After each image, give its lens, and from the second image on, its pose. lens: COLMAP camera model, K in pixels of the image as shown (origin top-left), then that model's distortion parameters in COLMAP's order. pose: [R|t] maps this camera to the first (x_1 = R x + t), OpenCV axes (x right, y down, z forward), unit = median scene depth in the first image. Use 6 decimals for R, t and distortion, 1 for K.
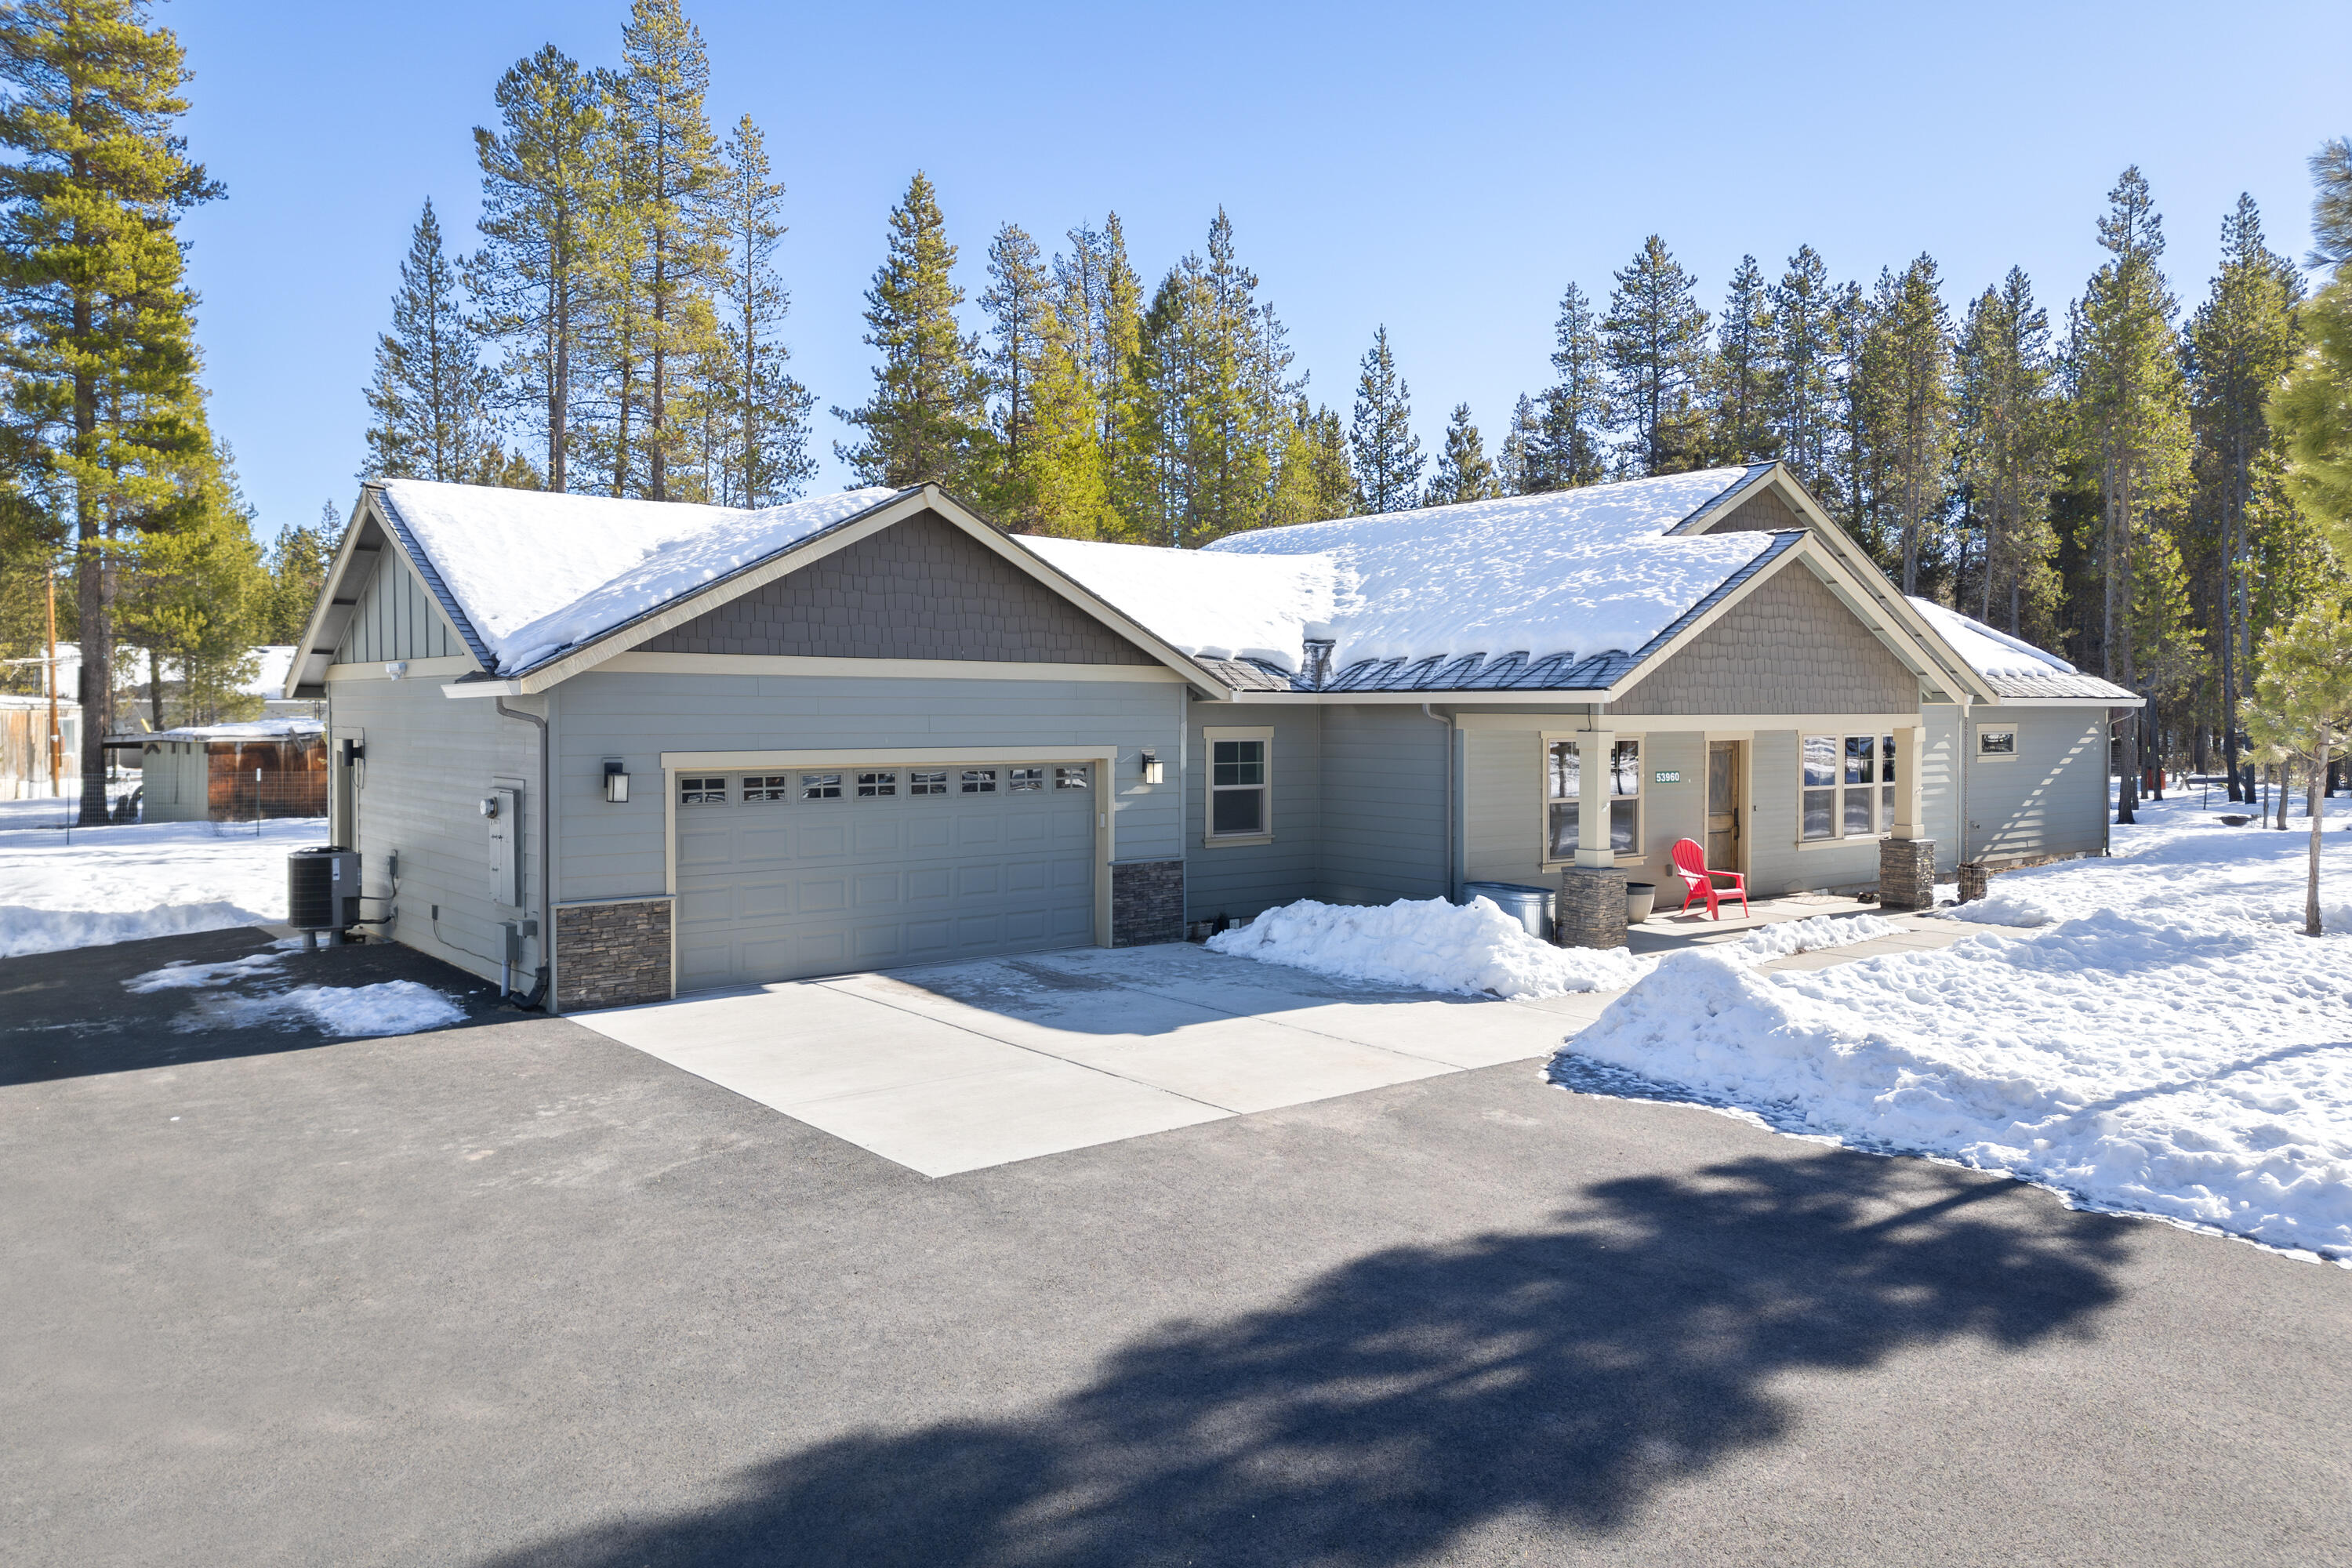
lens RADIAL K [[1637.1, 0, 1169.4], [0, 1637.1, 745.0], [0, 0, 1]] dist [0.089288, -0.077293]
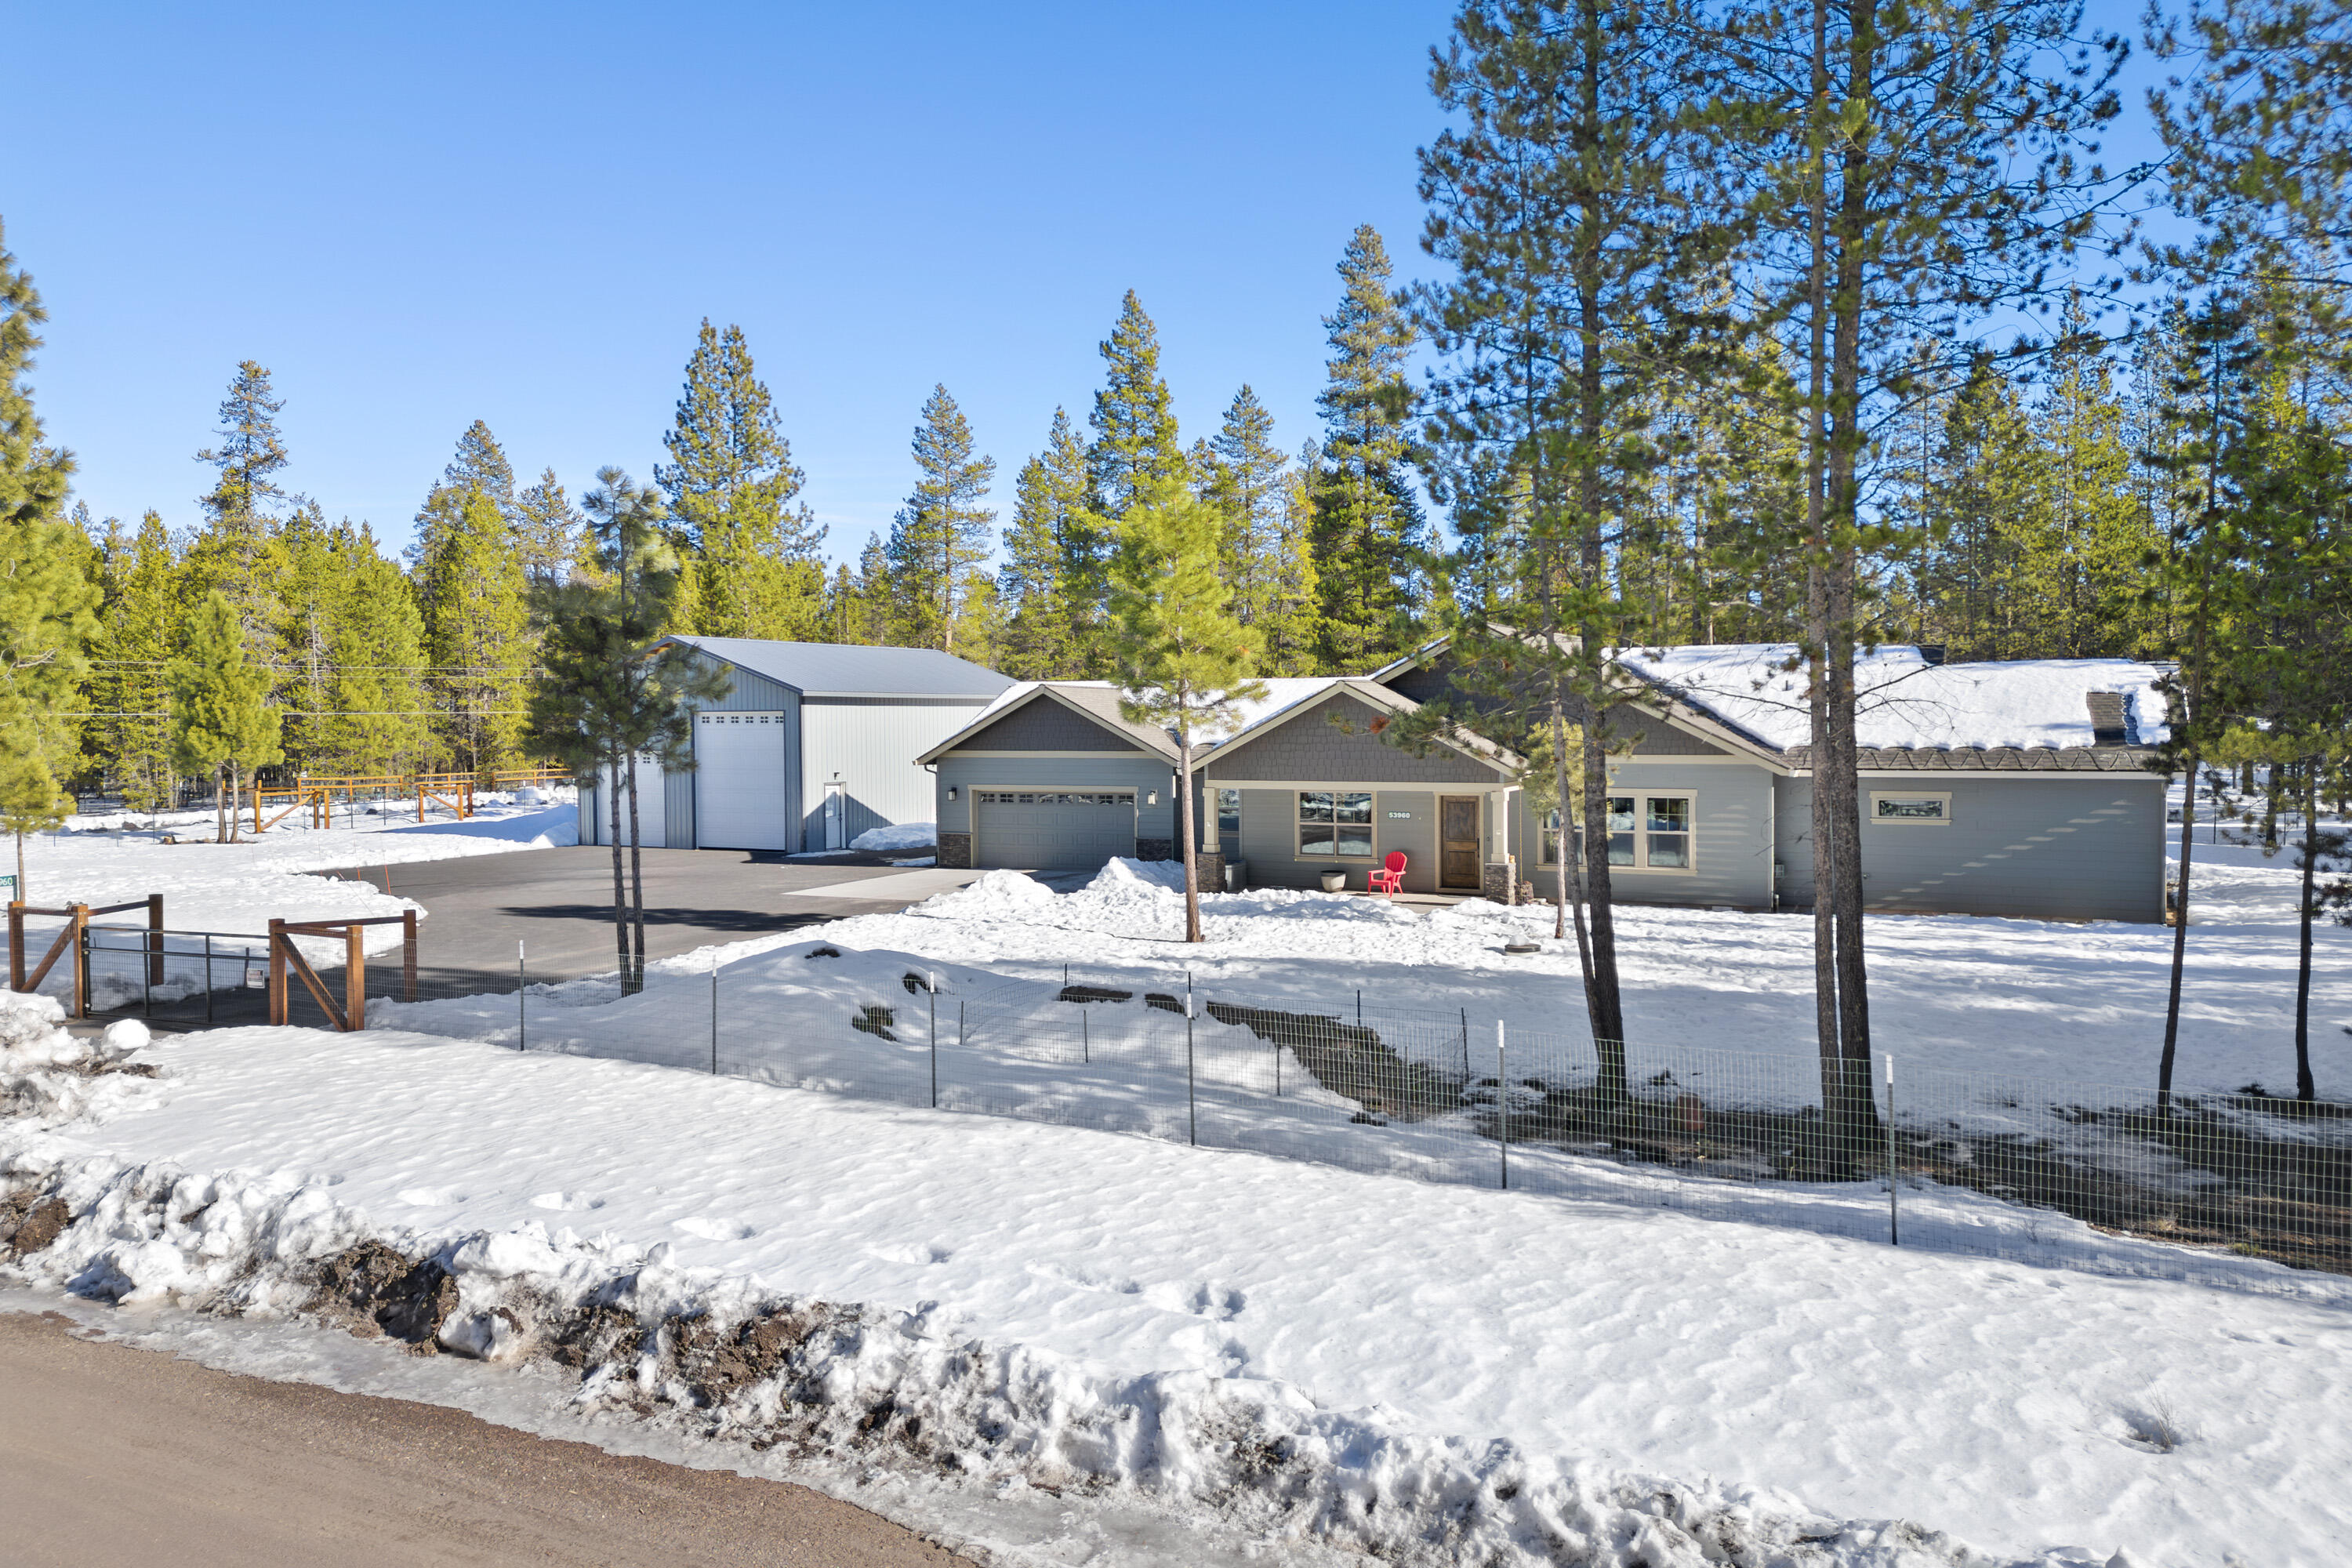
lens RADIAL K [[1637.1, 0, 1224.2], [0, 1637.1, 783.9], [0, 0, 1]] dist [0.089288, -0.077293]
pose [[0.445052, 0.030363, -0.894990, 0.943537], [-0.013439, 0.999539, 0.027227, -0.030798], [0.895404, -0.000090, 0.445255, 0.036895]]
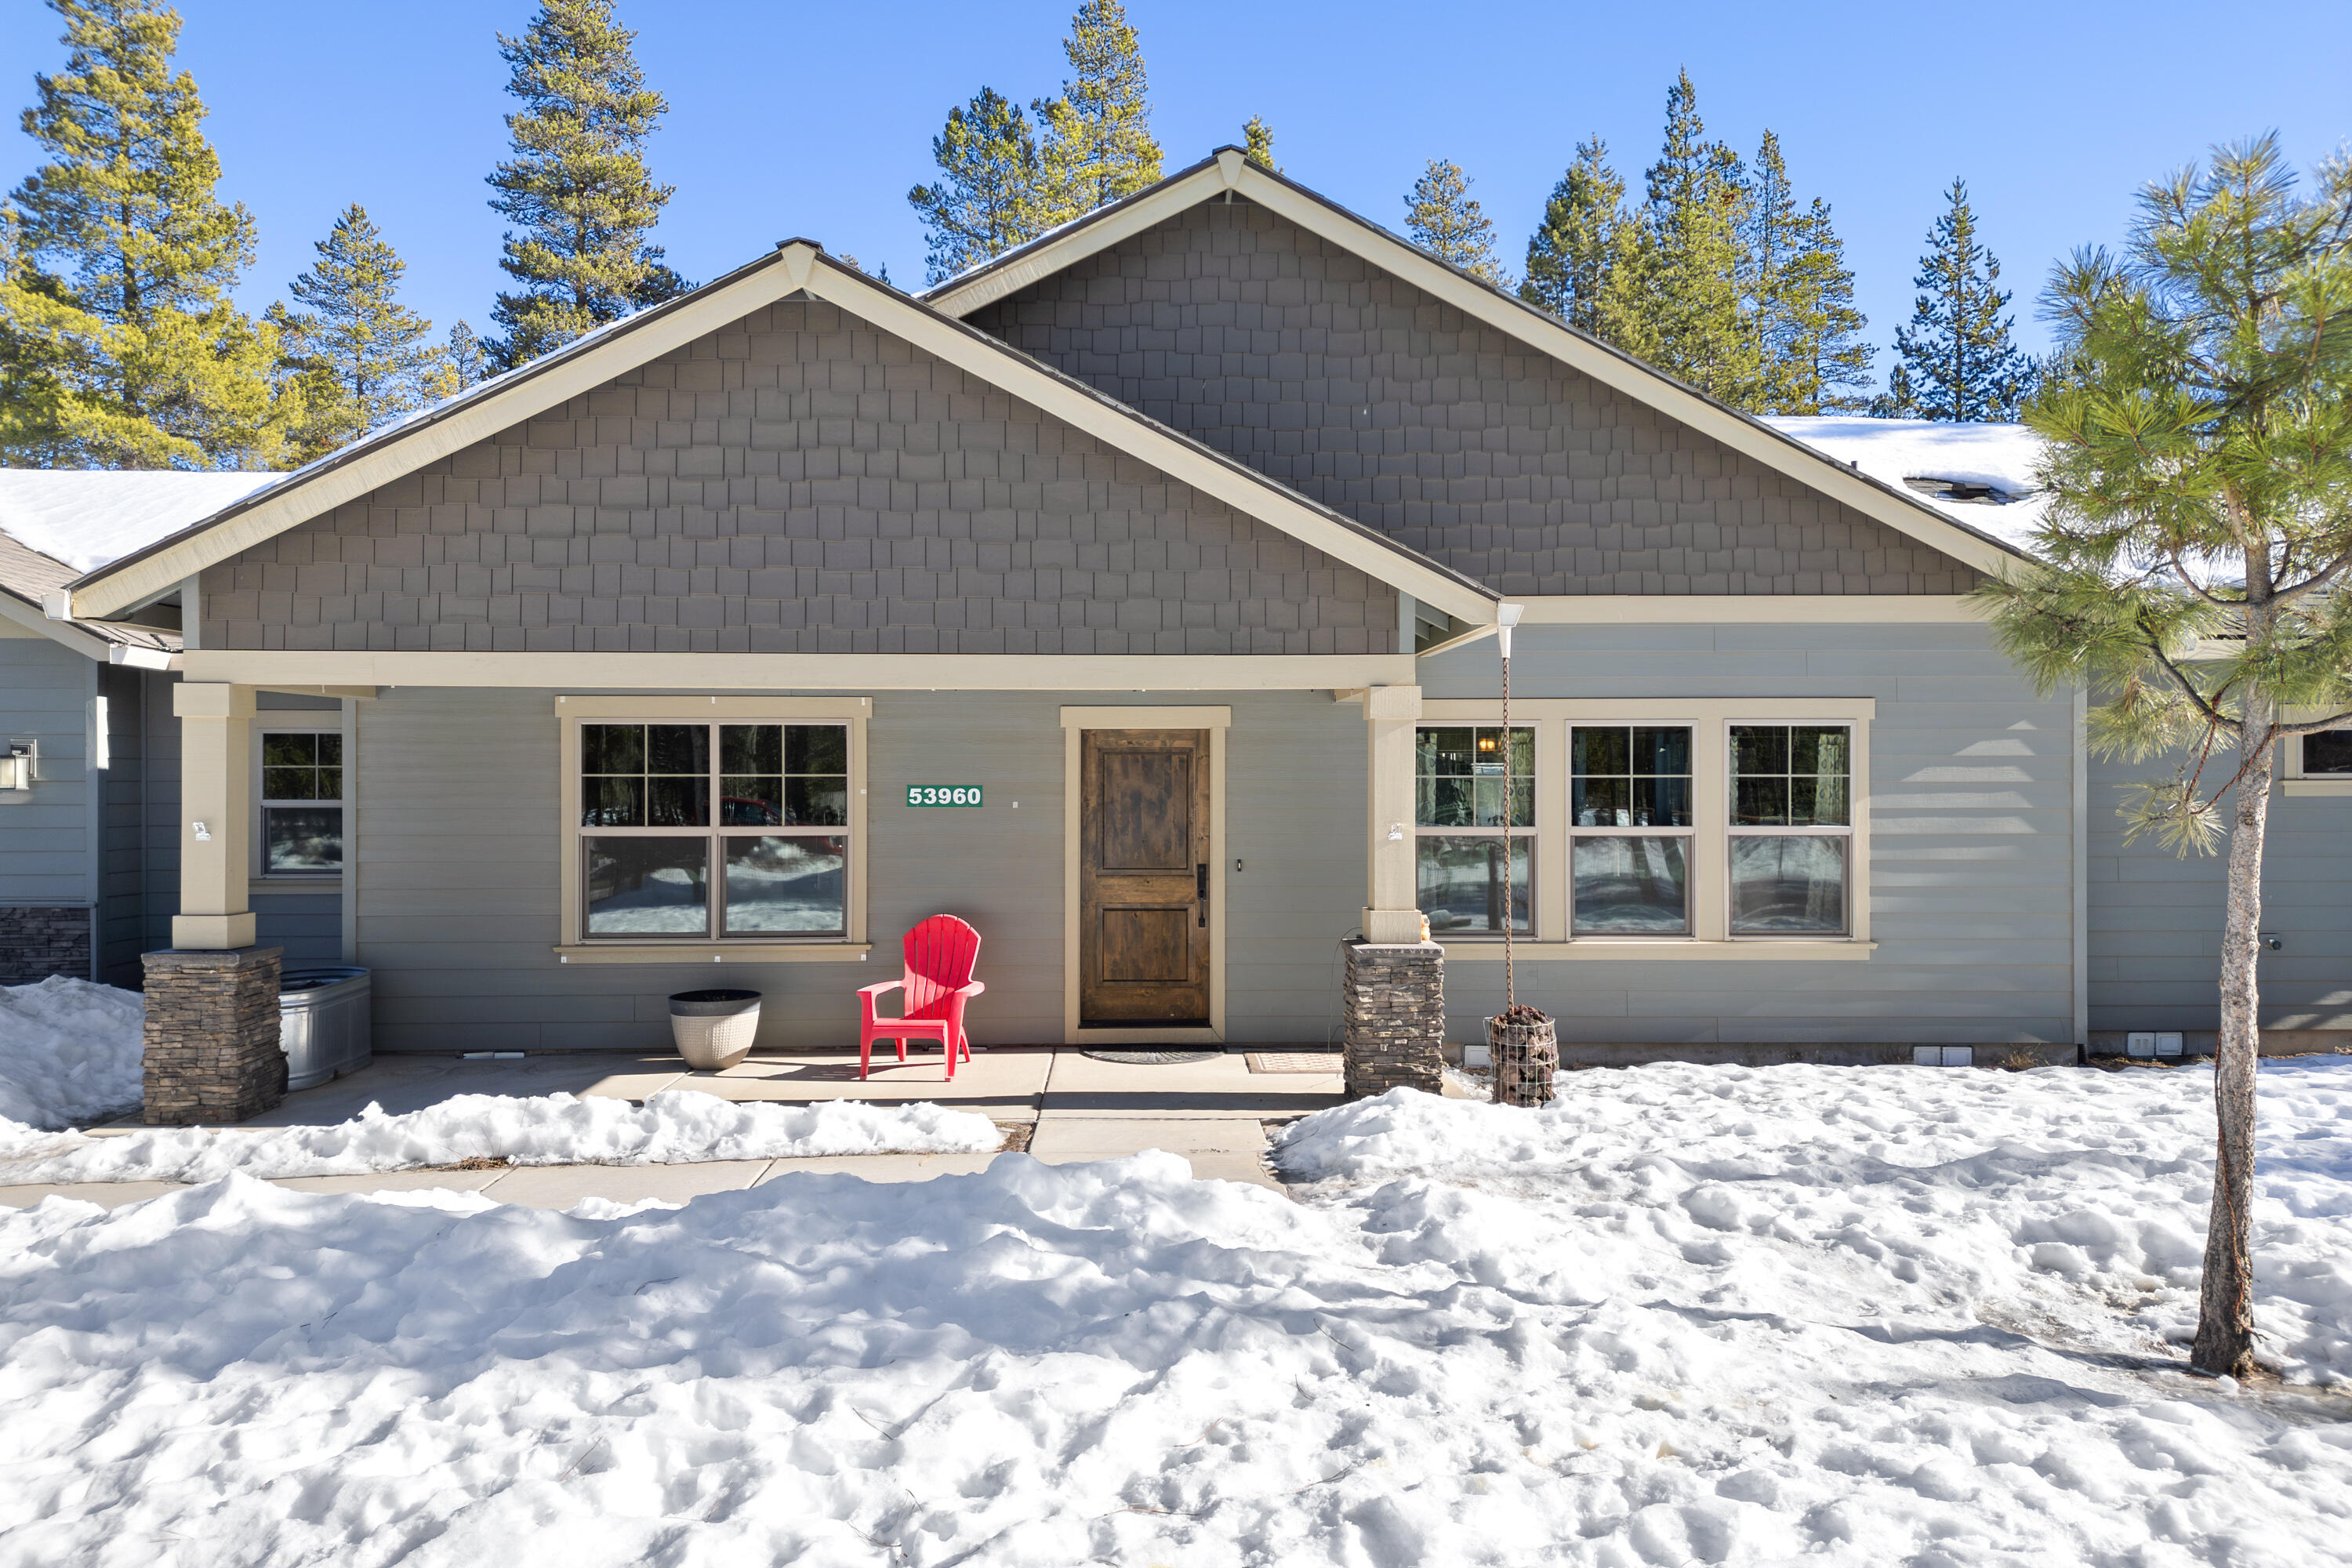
lens RADIAL K [[1637.1, 0, 1161.2], [0, 1637.1, 790.4], [0, 0, 1]] dist [0.089288, -0.077293]
pose [[0.798799, 0.000284, -0.601598, 0.361039], [-0.011302, 0.999830, -0.014535, 0.013148], [0.601492, 0.018410, 0.798667, 0.334705]]
